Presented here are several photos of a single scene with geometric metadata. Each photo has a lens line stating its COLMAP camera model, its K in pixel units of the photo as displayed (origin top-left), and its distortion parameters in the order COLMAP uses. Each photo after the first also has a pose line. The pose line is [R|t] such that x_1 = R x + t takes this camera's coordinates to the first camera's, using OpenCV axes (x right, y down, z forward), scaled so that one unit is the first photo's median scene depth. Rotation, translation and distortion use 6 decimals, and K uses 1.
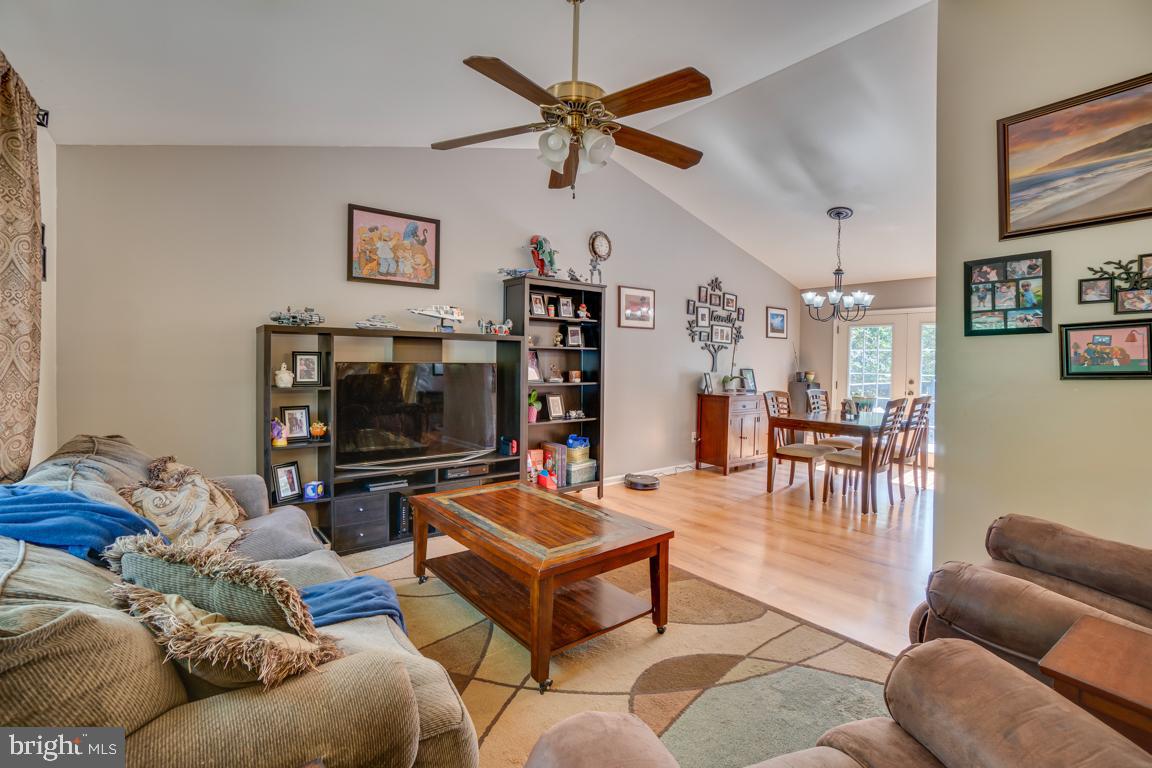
lens RADIAL K [[513.8, 0, 578.1], [0, 513.8, 372.3], [0, 0, 1]] dist [-0.041178, 0.000773]
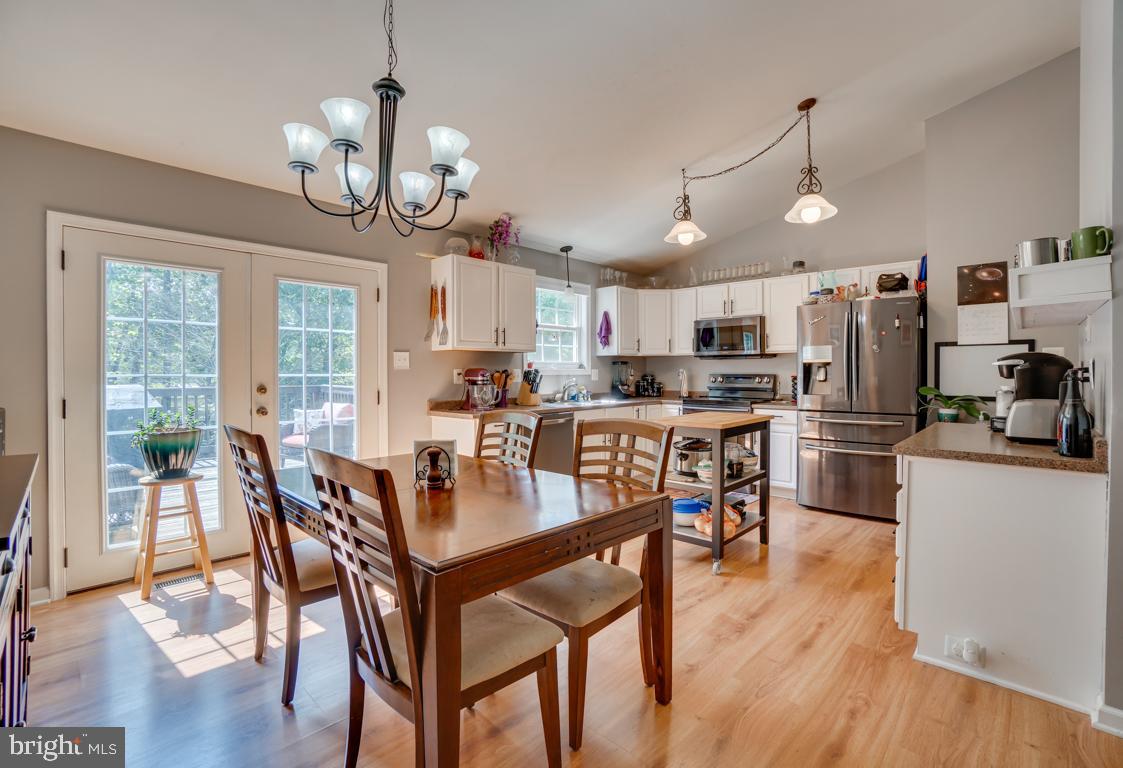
lens RADIAL K [[508.6, 0, 571.5], [0, 508.6, 377.0], [0, 0, 1]] dist [-0.047676, 0.000098]
pose [[-0.140438, -0.024861, 0.989777, 0.125671], [0.017707, 0.999462, 0.027616, -0.001613], [-0.989931, 0.021404, -0.139922, 0.799923]]
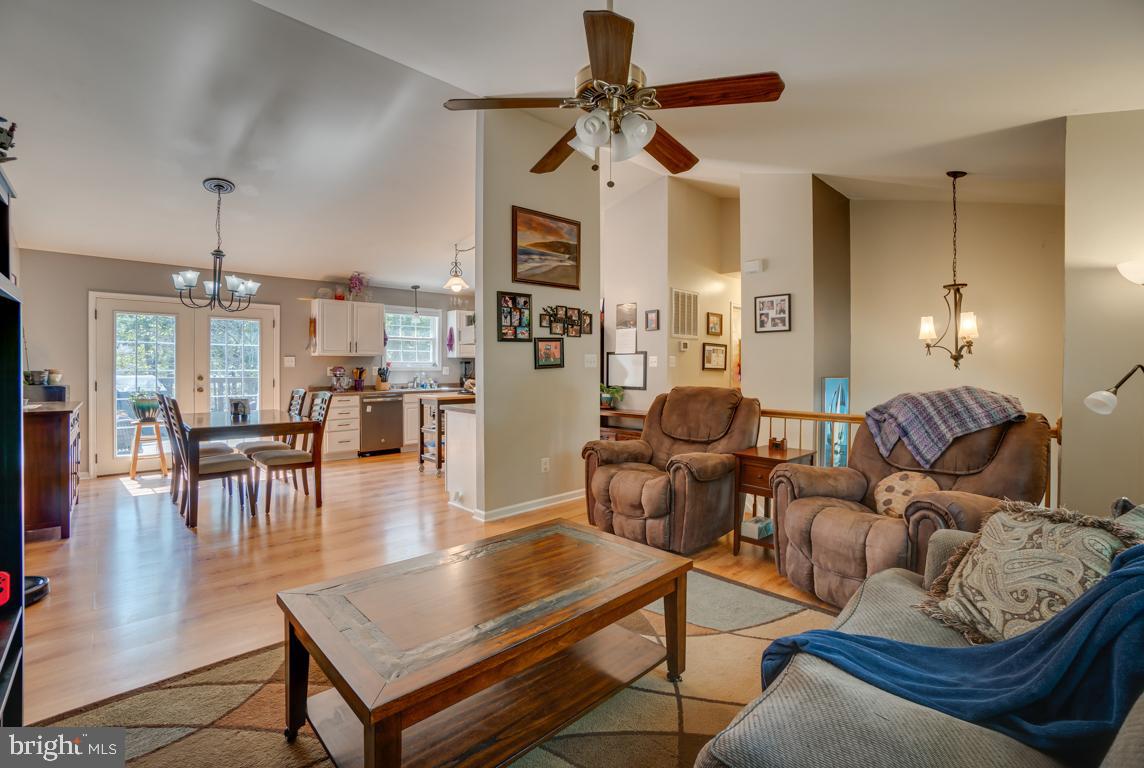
lens RADIAL K [[505.5, 0, 570.8], [0, 505.5, 369.7], [0, 0, 1]] dist [-0.039777, 0.000220]
pose [[-0.082938, -0.023189, 0.996285, -0.330509], [0.013707, 0.999608, 0.024408, -0.009991], [-0.996460, 0.015680, -0.082587, 0.407213]]
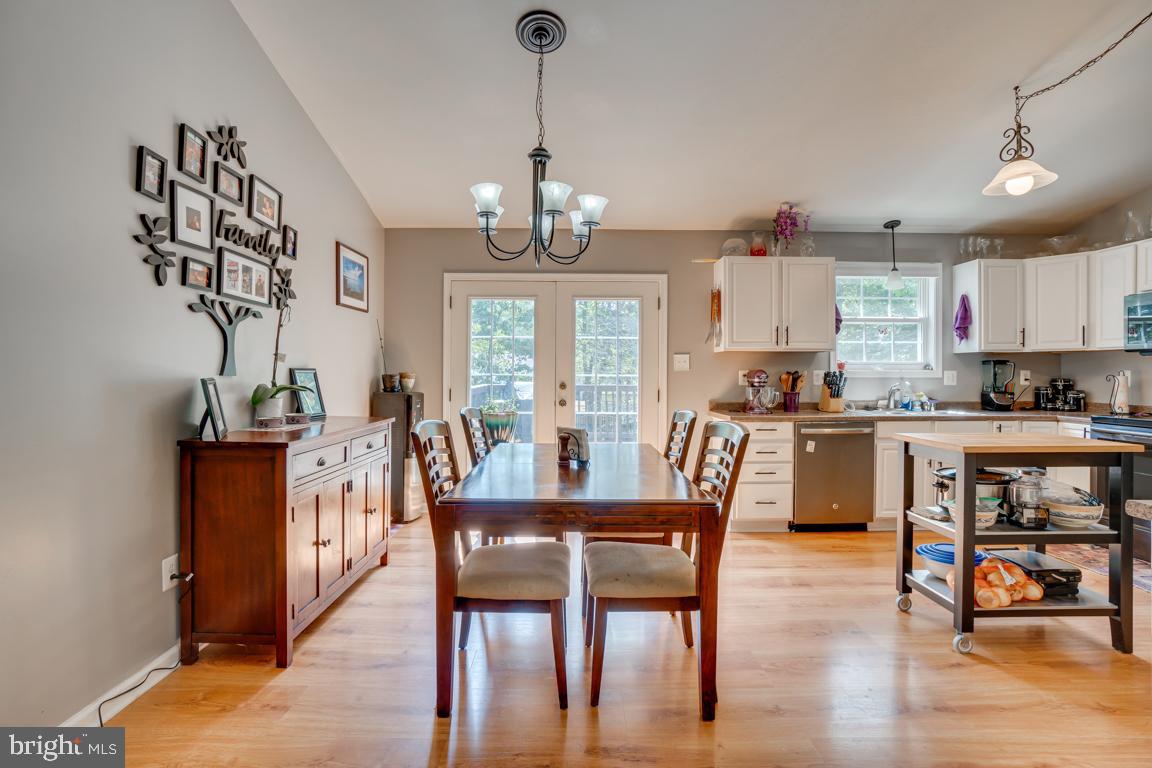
lens RADIAL K [[540.2, 0, 569.4], [0, 540.2, 375.2], [0, 0, 1]] dist [-0.069473, 0.031302]
pose [[0.626772, -0.016419, 0.779030, 0.126437], [0.021147, 0.999768, 0.004058, 0.002518], [-0.778916, 0.013931, 0.626974, 0.582672]]
